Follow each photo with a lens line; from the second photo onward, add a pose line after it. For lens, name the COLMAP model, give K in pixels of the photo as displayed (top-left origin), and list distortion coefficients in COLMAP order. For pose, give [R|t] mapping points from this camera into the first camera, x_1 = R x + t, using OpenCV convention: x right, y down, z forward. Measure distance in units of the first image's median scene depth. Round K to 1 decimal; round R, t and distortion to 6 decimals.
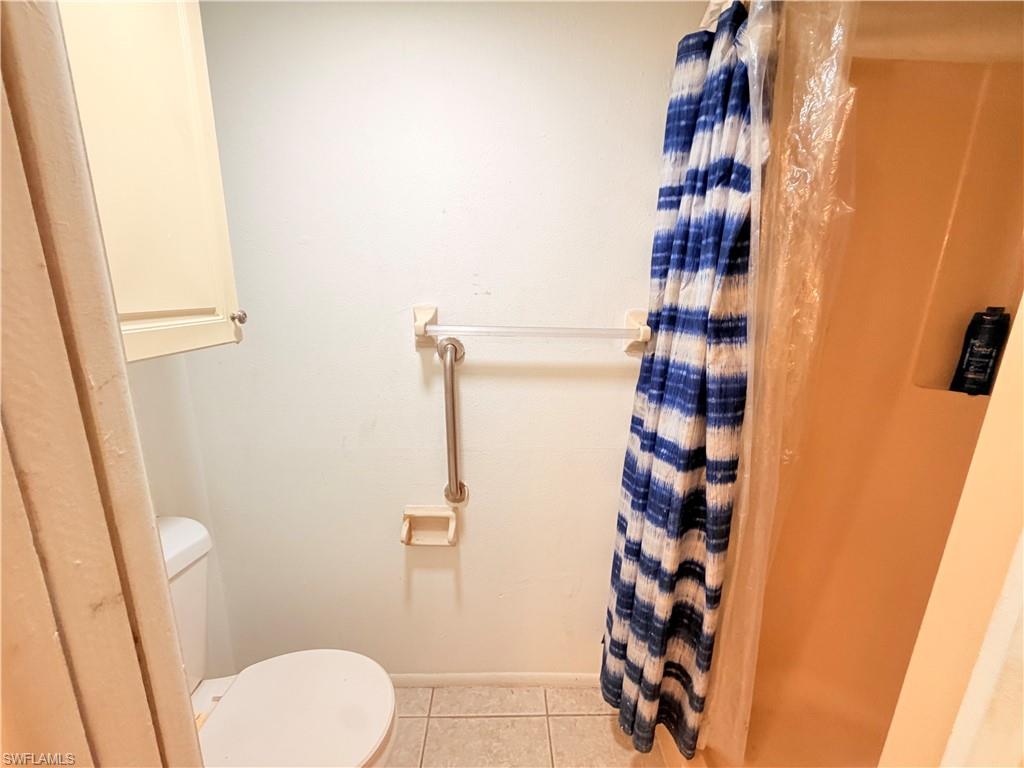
lens RADIAL K [[408.8, 0, 512.6], [0, 408.8, 390.4], [0, 0, 1]] dist [-0.000967, 0.000716]
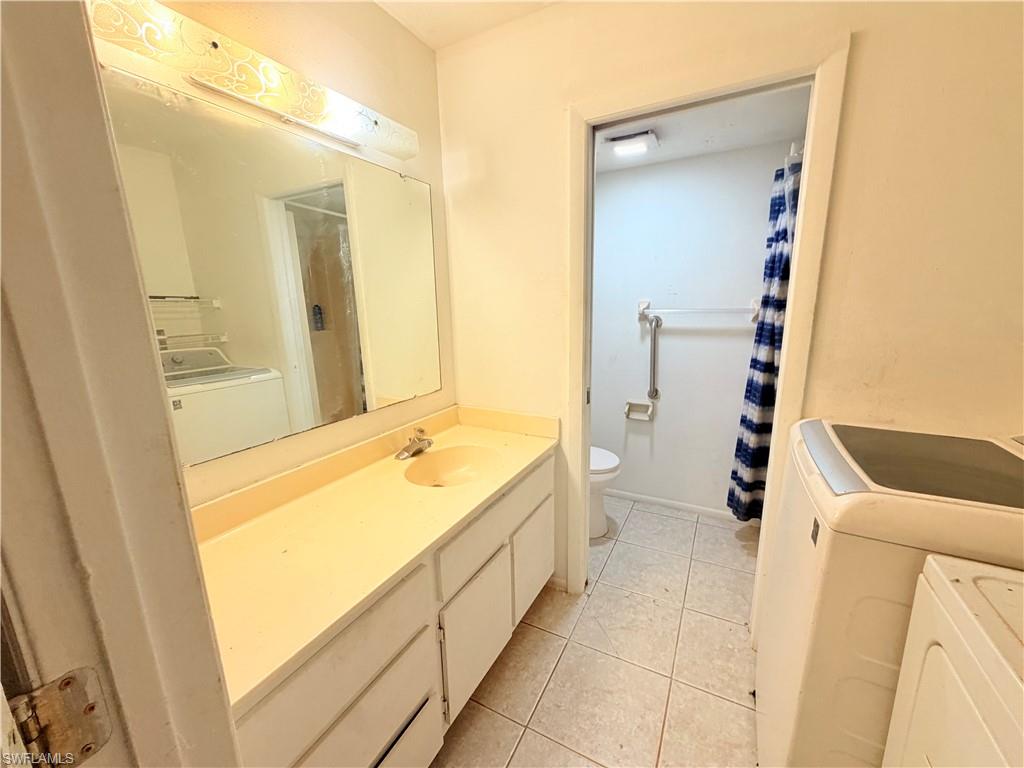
lens RADIAL K [[408.8, 0, 507.2], [0, 408.8, 387.8], [0, 0, 1]] dist [-0.000967, 0.000716]
pose [[0.858868, 0.063687, -0.508222, 0.285833], [-0.073008, 0.997330, 0.001600, 0.294283], [0.506967, 0.035731, 0.861225, -1.190569]]
